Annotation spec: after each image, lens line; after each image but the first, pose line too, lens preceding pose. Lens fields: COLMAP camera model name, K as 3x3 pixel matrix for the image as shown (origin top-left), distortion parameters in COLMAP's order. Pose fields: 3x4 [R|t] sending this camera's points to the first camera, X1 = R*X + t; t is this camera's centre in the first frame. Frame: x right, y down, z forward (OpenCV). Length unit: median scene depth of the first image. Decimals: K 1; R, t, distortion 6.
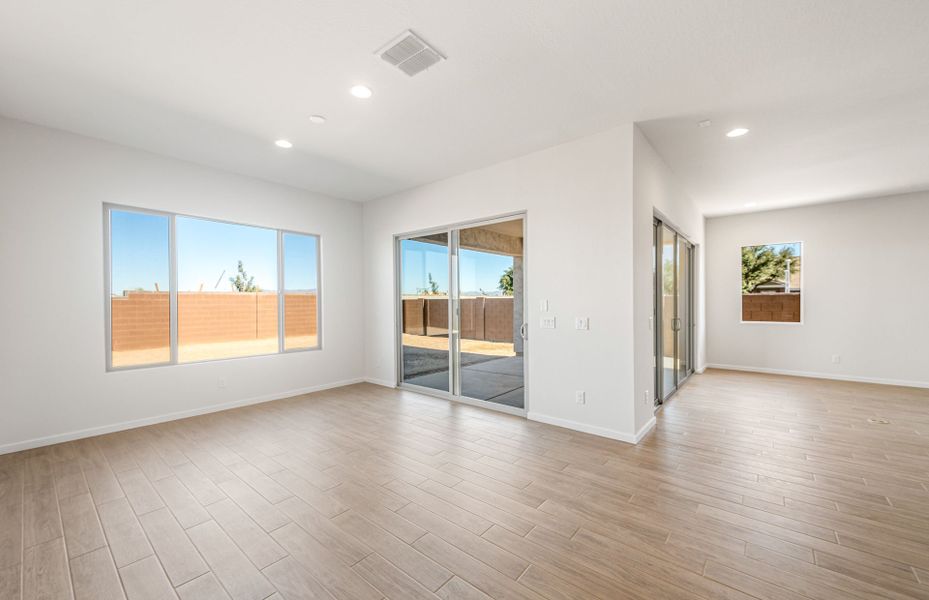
lens RADIAL K [[369.8, 0, 465.9], [0, 369.8, 304.5], [0, 0, 1]] dist [0.001671, -0.001157]
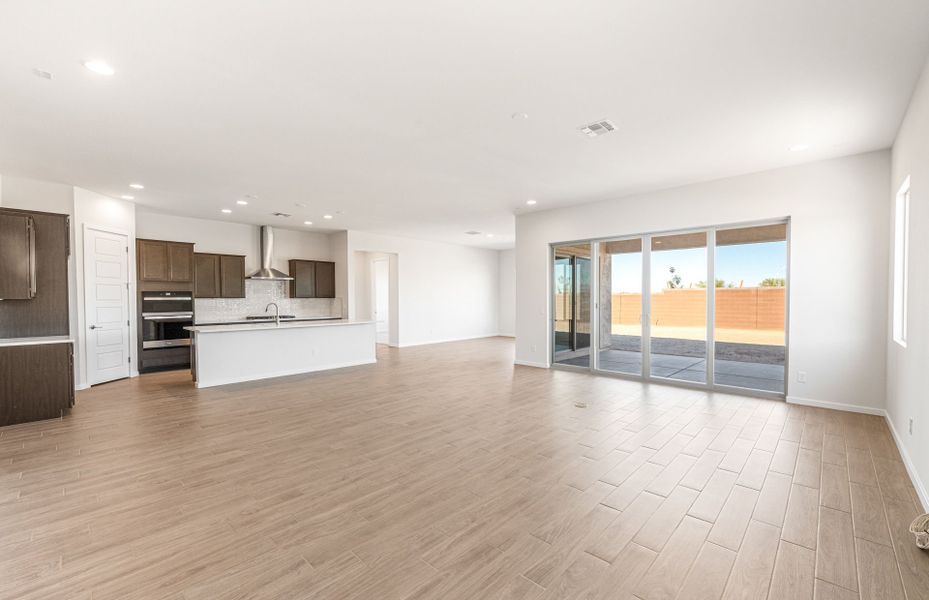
lens RADIAL K [[389.5, 0, 467.5], [0, 389.5, 302.1], [0, 0, 1]] dist [-0.003314, -0.000257]
pose [[-0.050912, 0.018029, -0.998540, 1.357741], [-0.003431, 0.999828, 0.018227, -0.013658], [0.998697, 0.004354, -0.050842, 0.430211]]
